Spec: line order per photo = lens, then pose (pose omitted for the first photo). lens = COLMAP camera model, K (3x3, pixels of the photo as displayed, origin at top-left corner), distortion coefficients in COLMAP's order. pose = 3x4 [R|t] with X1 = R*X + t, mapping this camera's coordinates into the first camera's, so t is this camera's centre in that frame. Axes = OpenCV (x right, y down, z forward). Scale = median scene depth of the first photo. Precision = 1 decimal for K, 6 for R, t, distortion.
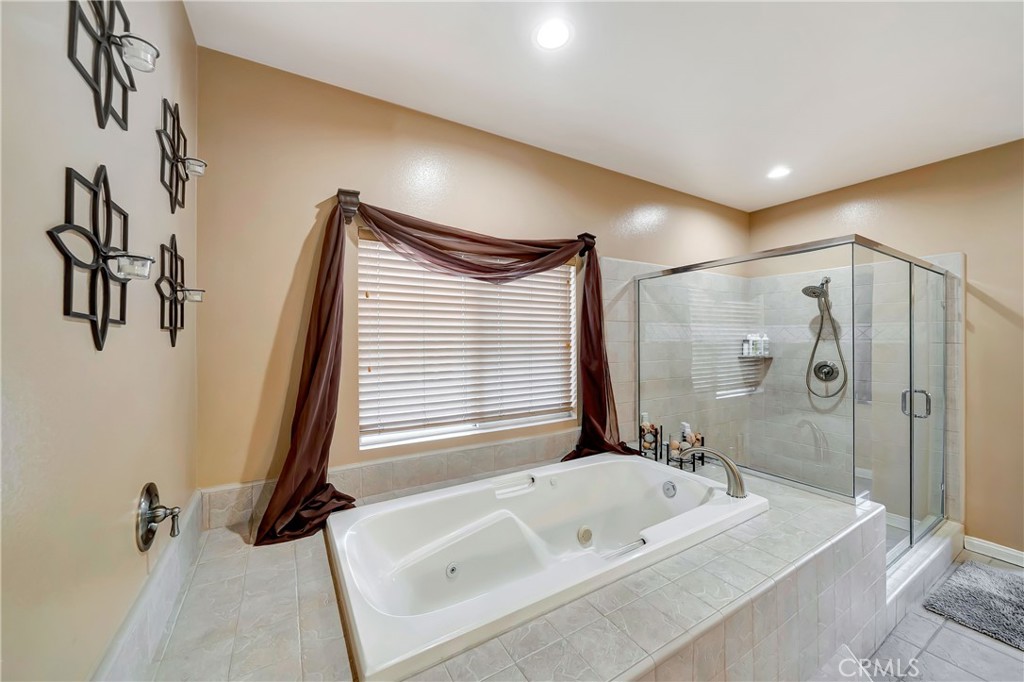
lens RADIAL K [[365.8, 0, 506.9], [0, 365.8, 336.1], [0, 0, 1]] dist [-0.009608, 0.000570]
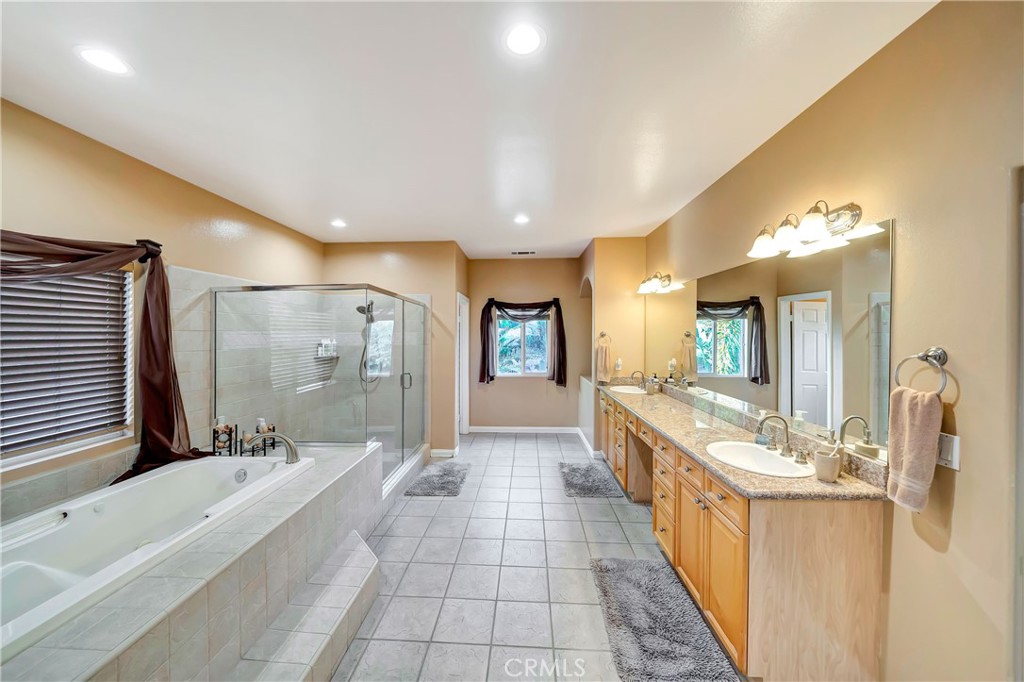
lens RADIAL K [[365.8, 0, 506.8], [0, 365.8, 328.1], [0, 0, 1]] dist [-0.009608, 0.000570]
pose [[0.551451, 0.006034, 0.834185, -0.060978], [0.000537, 0.999971, -0.007588, -0.046912], [-0.834207, 0.004633, 0.551432, -0.332496]]
